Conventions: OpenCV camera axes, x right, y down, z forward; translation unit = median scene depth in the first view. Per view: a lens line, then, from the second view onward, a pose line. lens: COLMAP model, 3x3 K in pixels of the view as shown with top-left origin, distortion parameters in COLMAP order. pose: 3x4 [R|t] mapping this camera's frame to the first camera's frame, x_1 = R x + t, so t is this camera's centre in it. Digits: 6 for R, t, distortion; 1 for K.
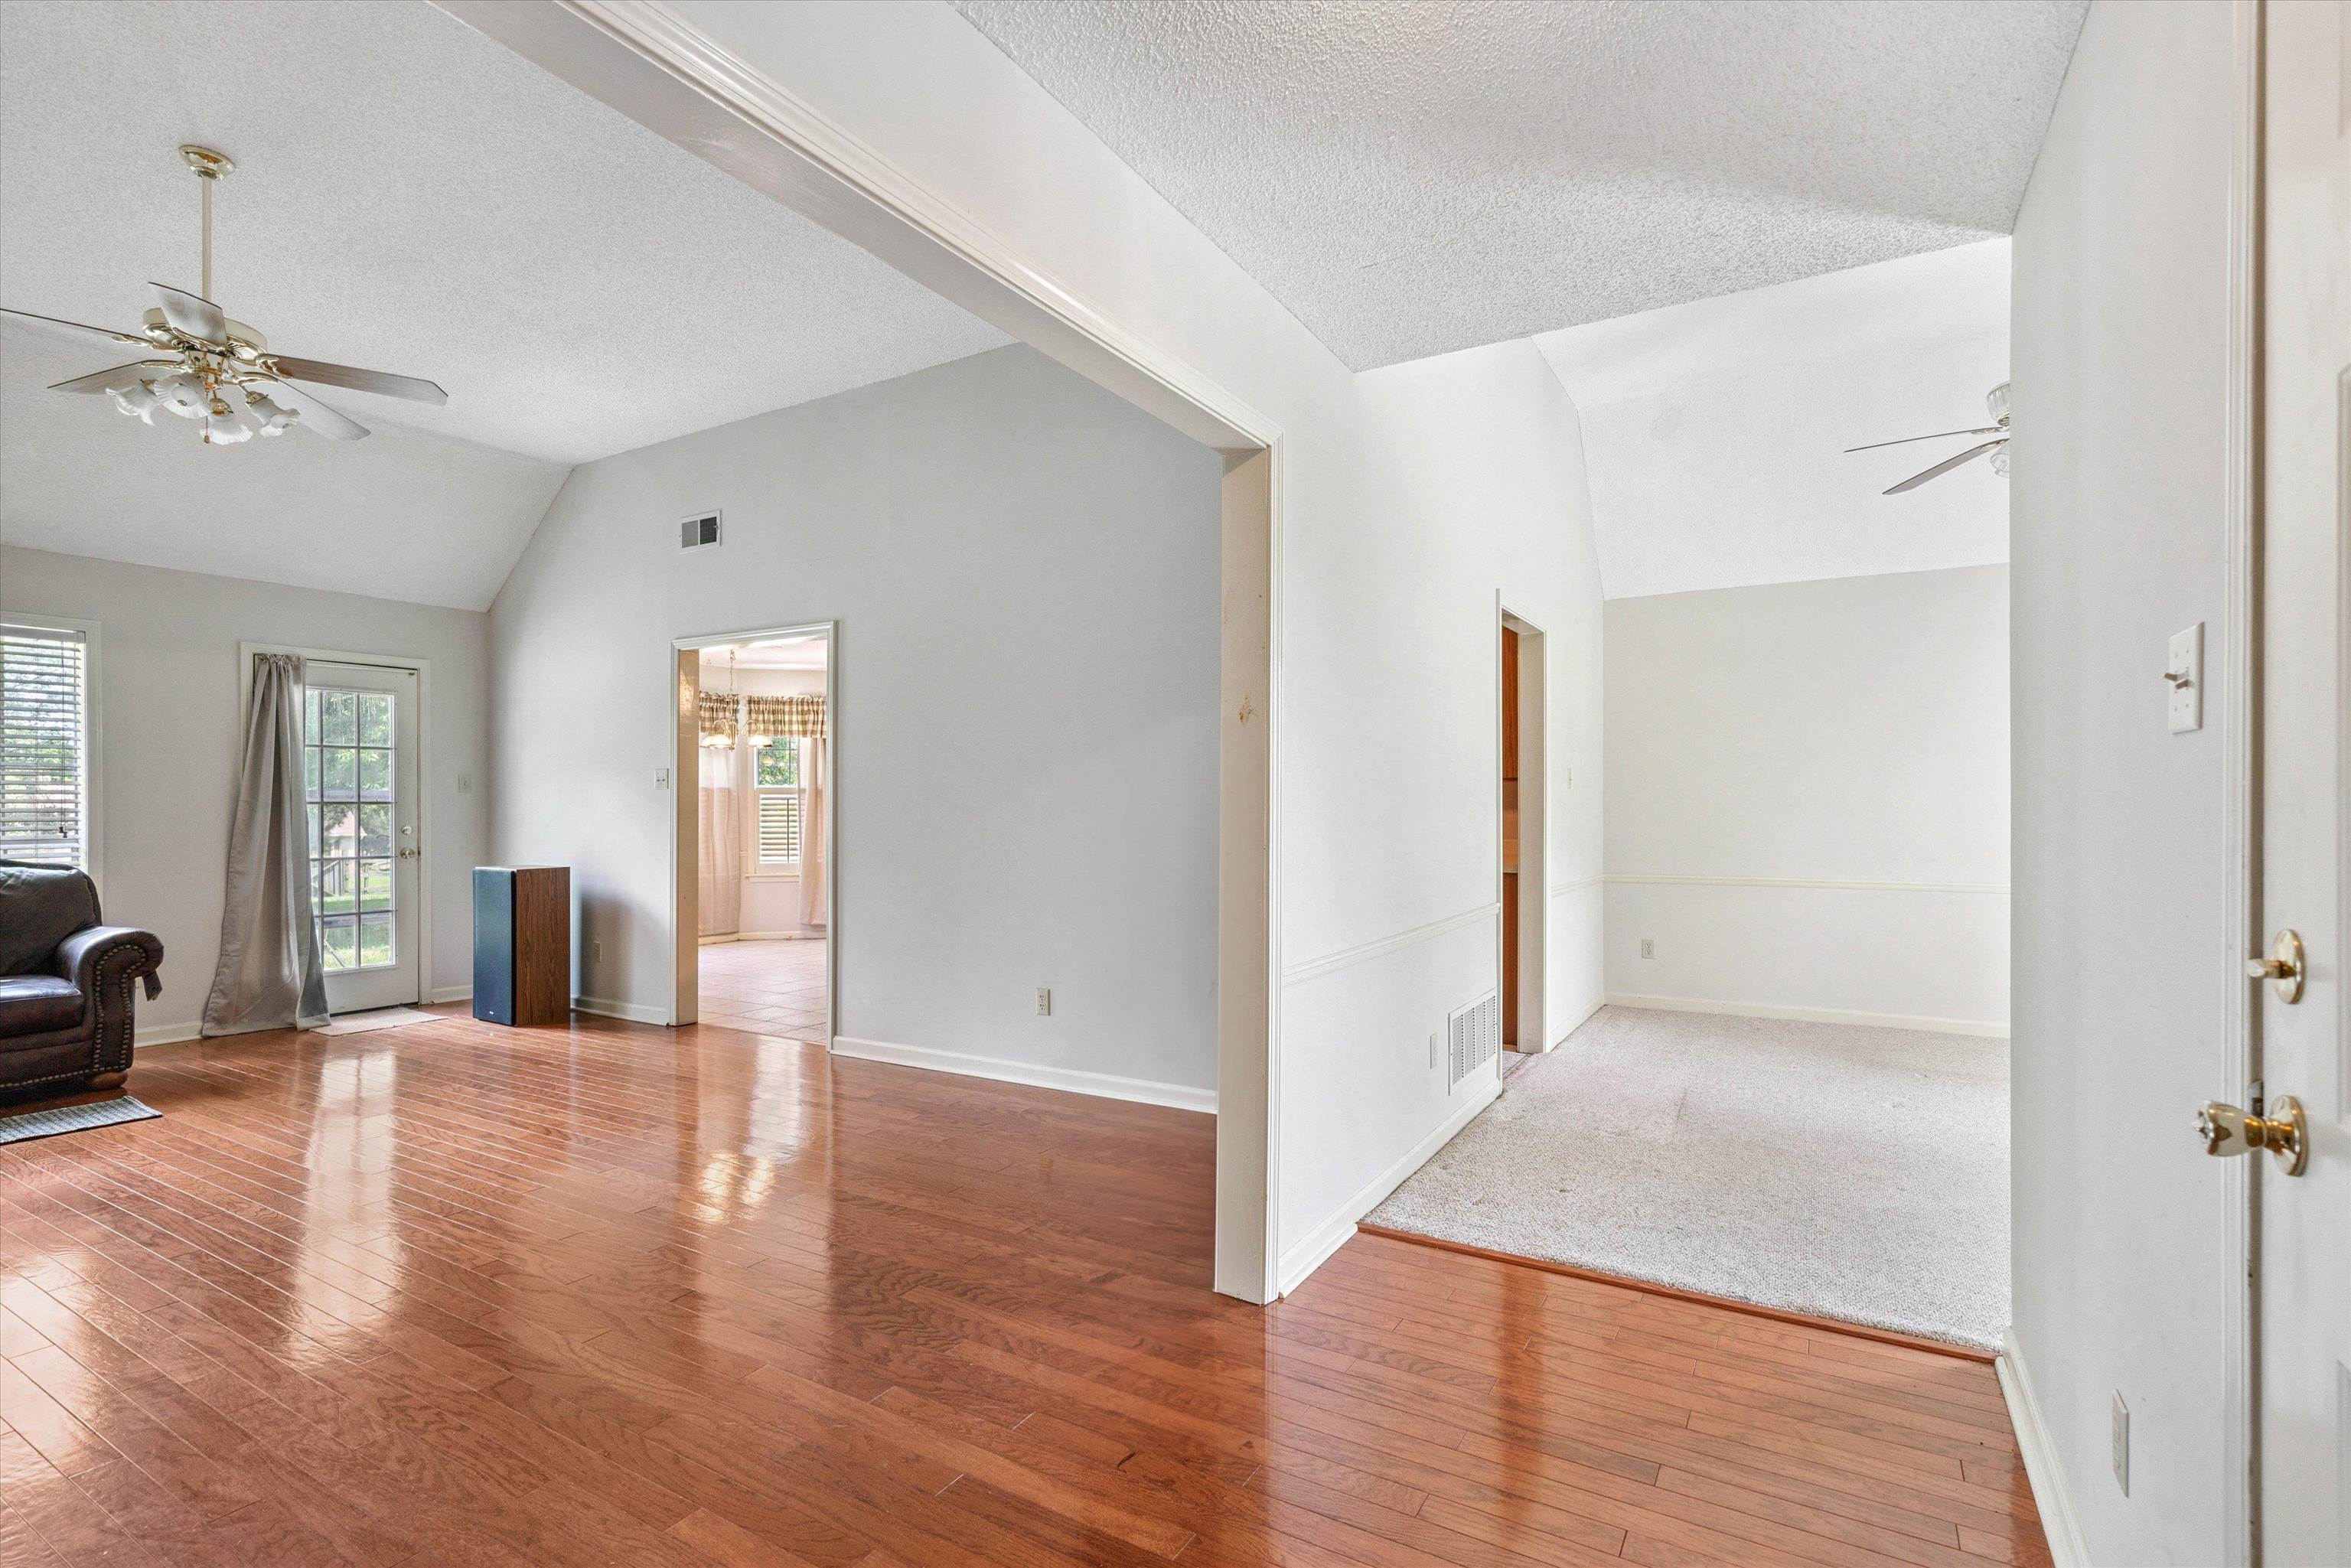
lens RADIAL K [[1093.5, 0, 1181.6], [0, 1093.5, 806.6], [0, 0, 1]] dist [-0.000847, 0.000044]
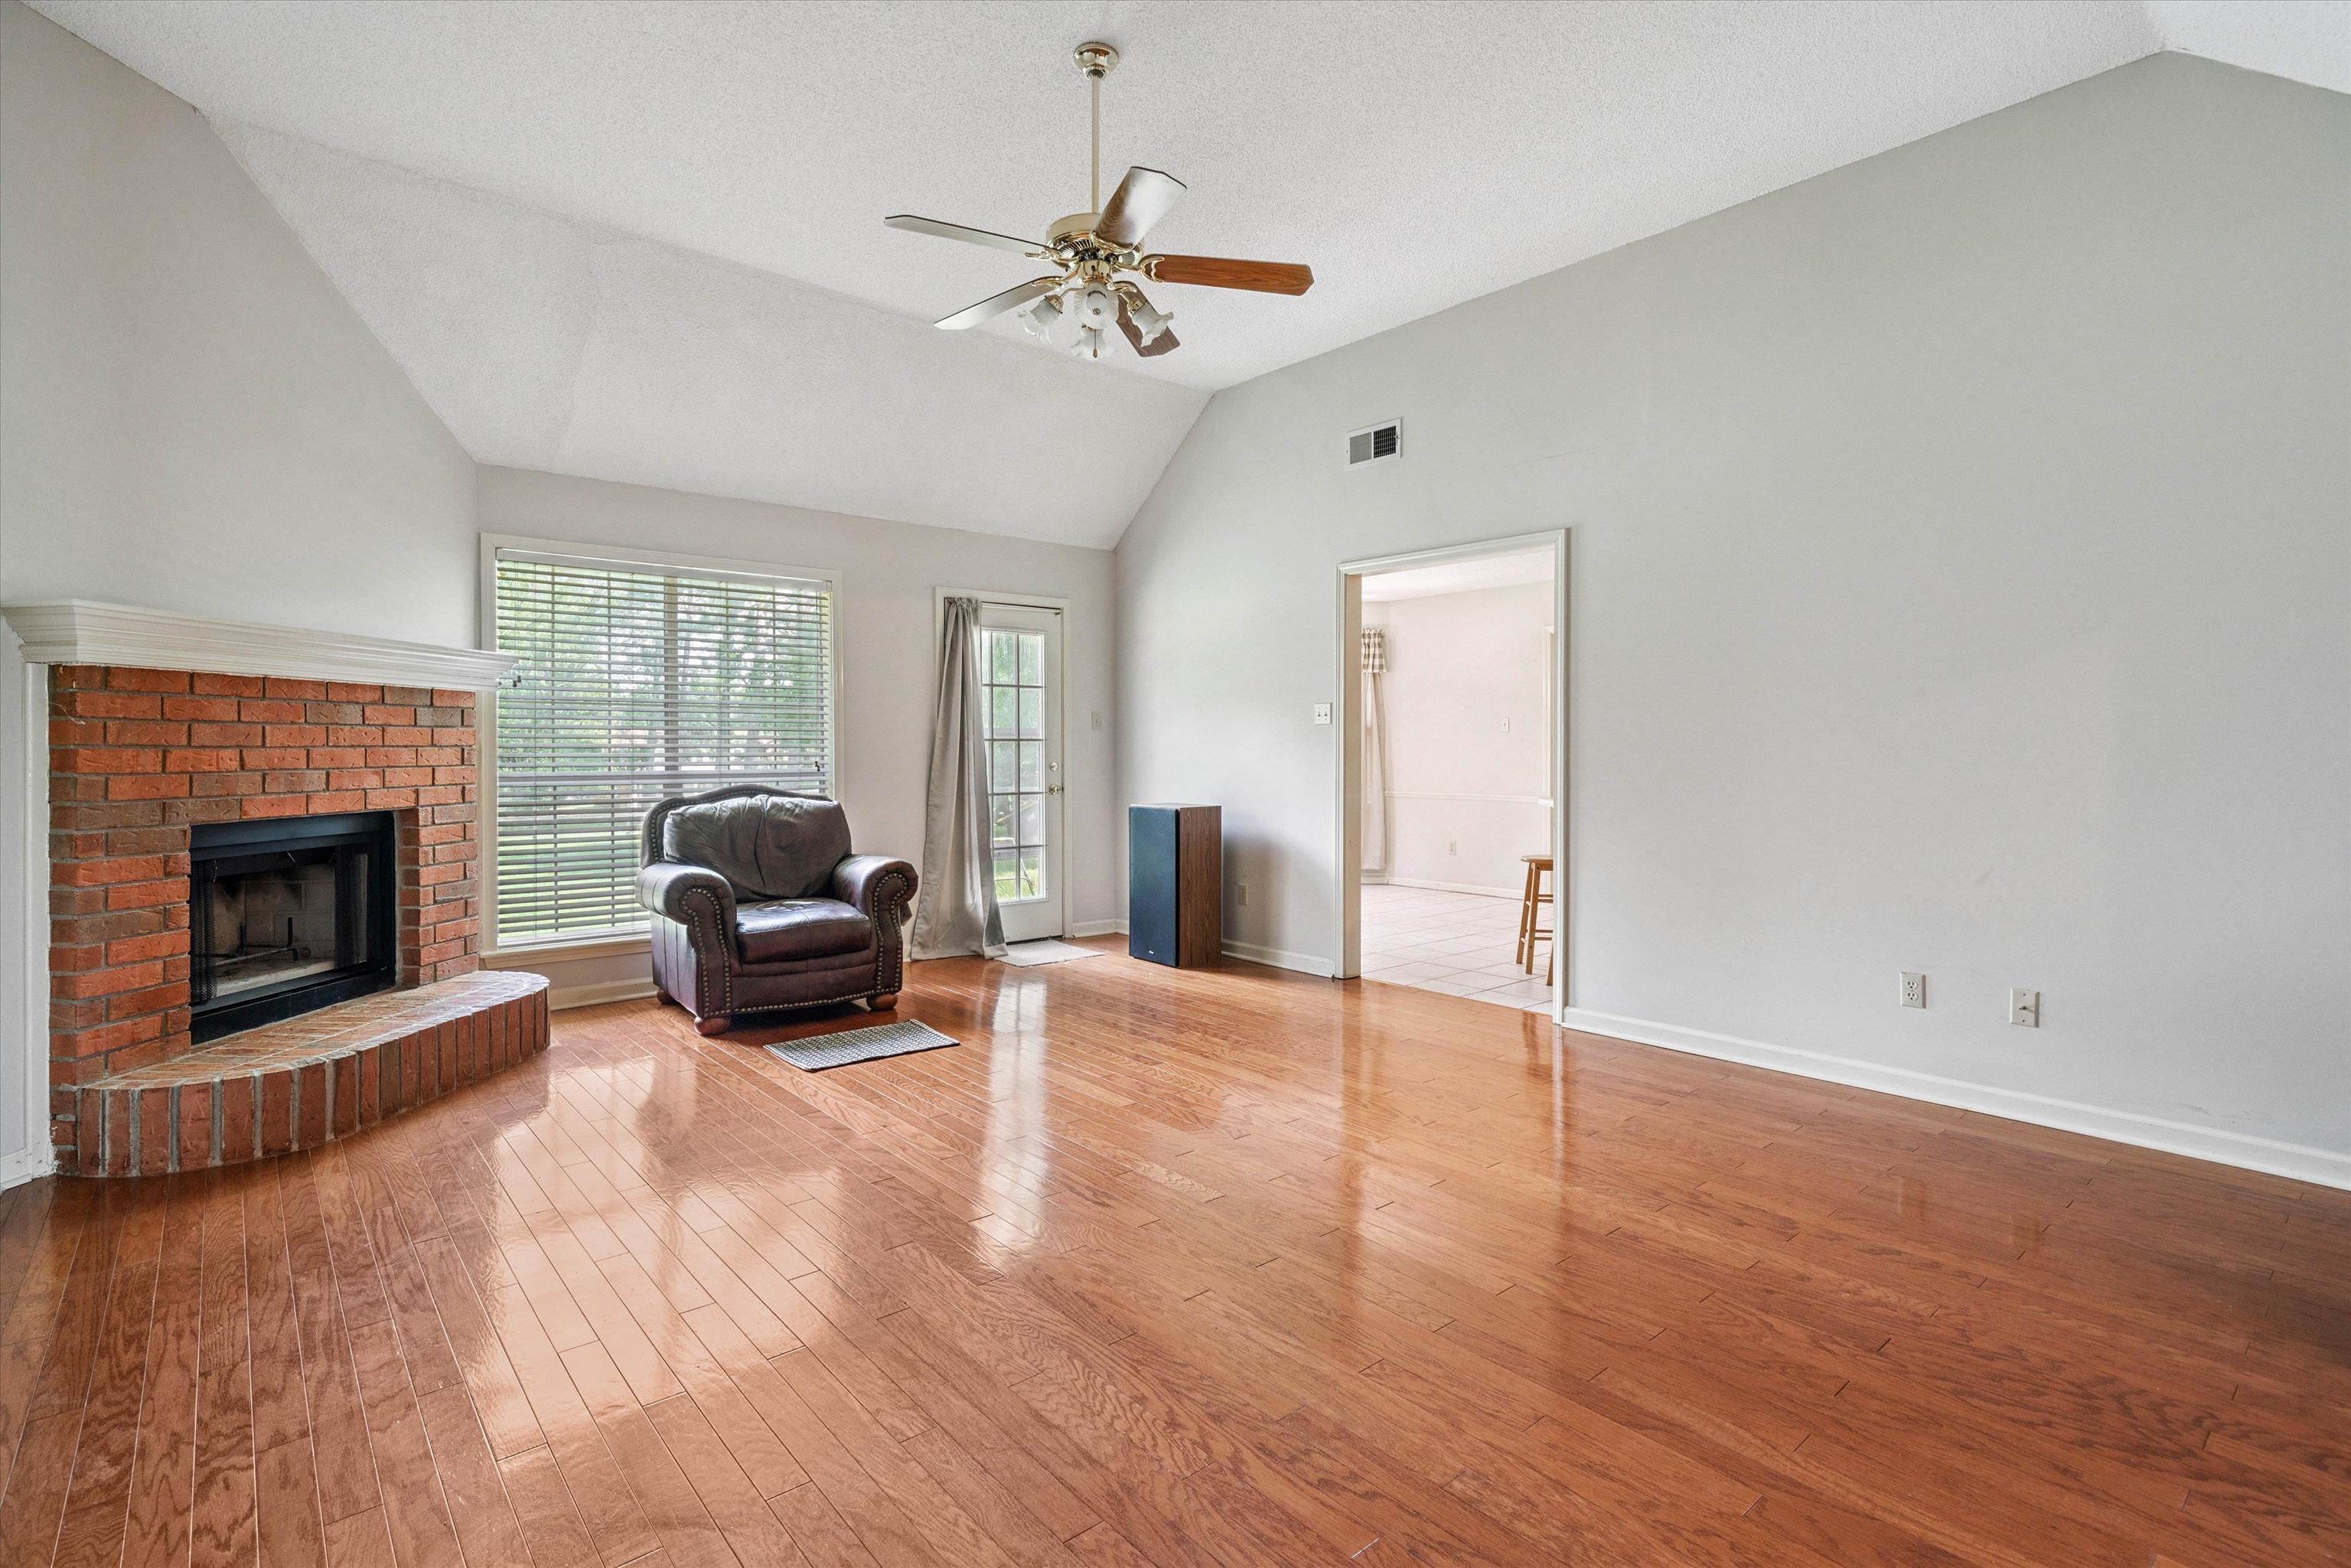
lens RADIAL K [[1093.5, 0, 1156.0], [0, 1093.5, 760.9], [0, 0, 1]] dist [-0.000847, 0.000044]
pose [[0.947369, 0.005211, -0.320101, -0.315044], [-0.001280, 0.999921, 0.012490, 0.003313], [0.320140, -0.011422, 0.947301, 0.066541]]
